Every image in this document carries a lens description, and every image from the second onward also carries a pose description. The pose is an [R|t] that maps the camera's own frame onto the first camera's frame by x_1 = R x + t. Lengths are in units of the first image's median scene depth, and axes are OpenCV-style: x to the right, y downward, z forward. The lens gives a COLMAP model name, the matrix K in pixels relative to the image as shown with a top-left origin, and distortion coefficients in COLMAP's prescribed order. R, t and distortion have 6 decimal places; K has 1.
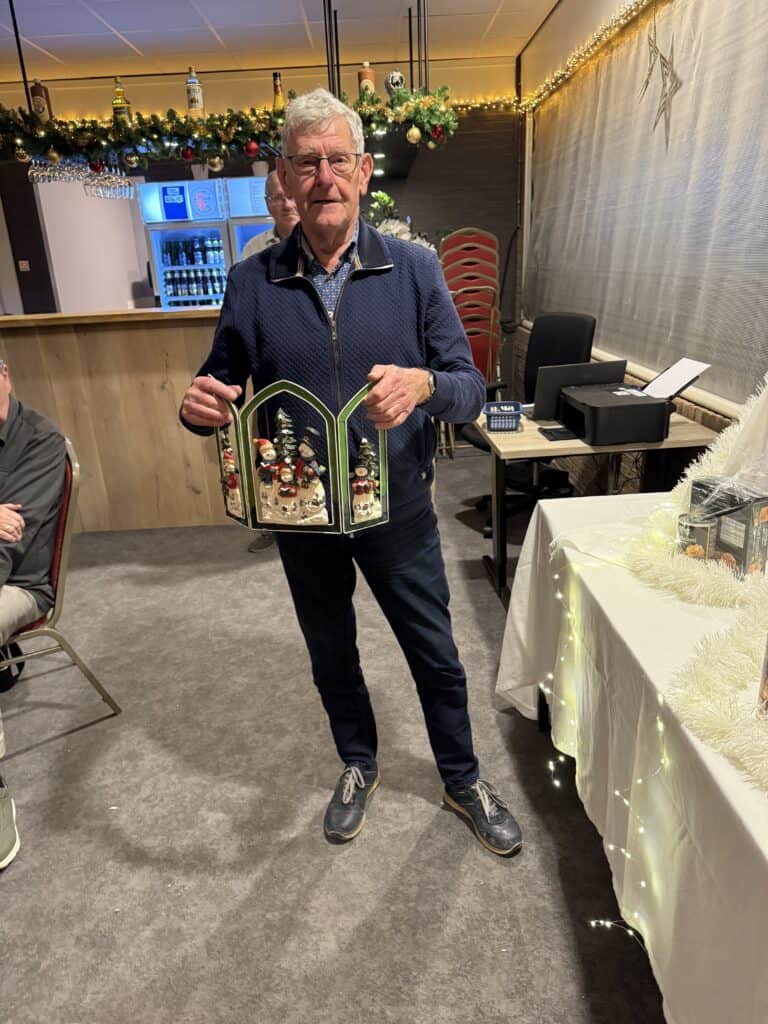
lens RADIAL K [[724.2, 0, 390.7], [0, 724.2, 513.1], [0, 0, 1]] dist [-0.002042, -0.006118]
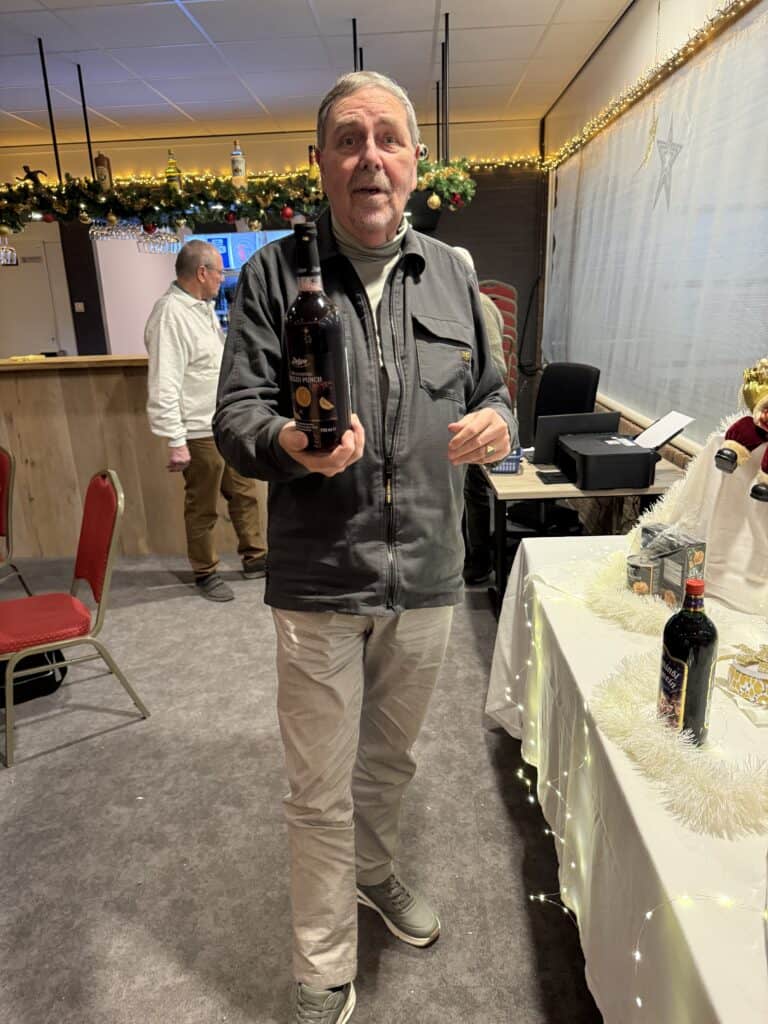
lens RADIAL K [[724.1, 0, 384.0], [0, 724.1, 512.0], [0, 0, 1]] dist [-0.000559, -0.011488]
pose [[0.998159, 0.027330, -0.054142, 0.029761], [-0.029710, 0.998605, -0.043643, -0.002481], [0.052874, 0.045172, 0.997579, -0.081531]]
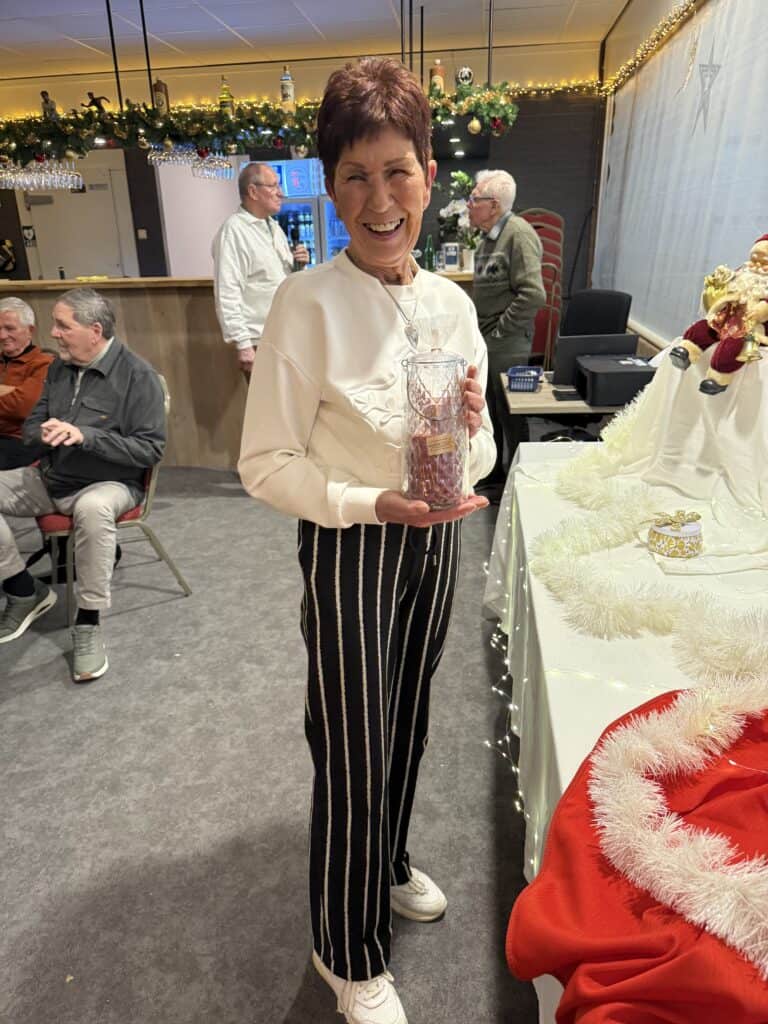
lens RADIAL K [[724.1, 0, 384.0], [0, 724.1, 512.0], [0, 0, 1]] dist [-0.000559, -0.011488]
pose [[0.988459, 0.072665, -0.132925, 0.089865], [-0.068151, 0.996943, 0.038210, 0.042206], [0.135295, -0.028710, 0.990389, -0.153732]]
